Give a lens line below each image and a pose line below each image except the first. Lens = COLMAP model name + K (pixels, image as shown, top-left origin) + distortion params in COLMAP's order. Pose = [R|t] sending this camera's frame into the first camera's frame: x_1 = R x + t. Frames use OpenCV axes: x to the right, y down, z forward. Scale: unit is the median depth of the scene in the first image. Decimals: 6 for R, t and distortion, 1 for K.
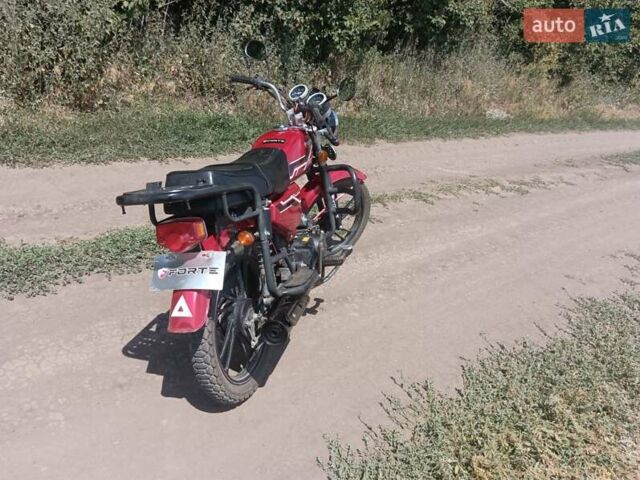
lens RADIAL K [[525.2, 0, 320.0], [0, 525.2, 240.0], [0, 0, 1]] dist [0.100216, -0.200680]
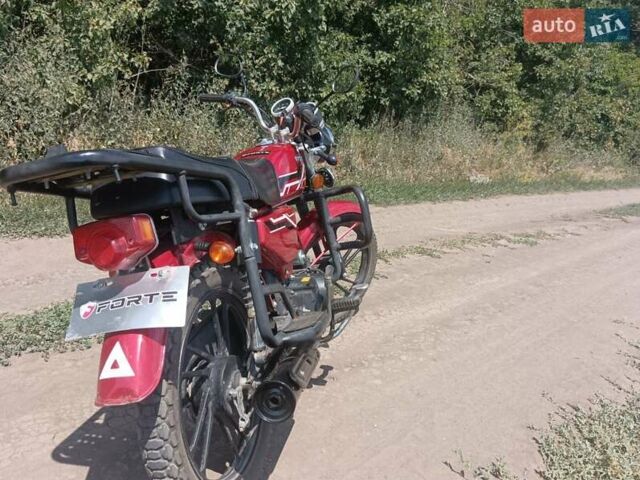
lens RADIAL K [[525.2, 0, 320.0], [0, 525.2, 240.0], [0, 0, 1]] dist [0.100216, -0.200680]
pose [[0.996657, -0.073792, 0.035071, -0.020650], [0.078719, 0.982231, -0.170368, 0.051693], [-0.021876, 0.172559, 0.984756, 0.175841]]
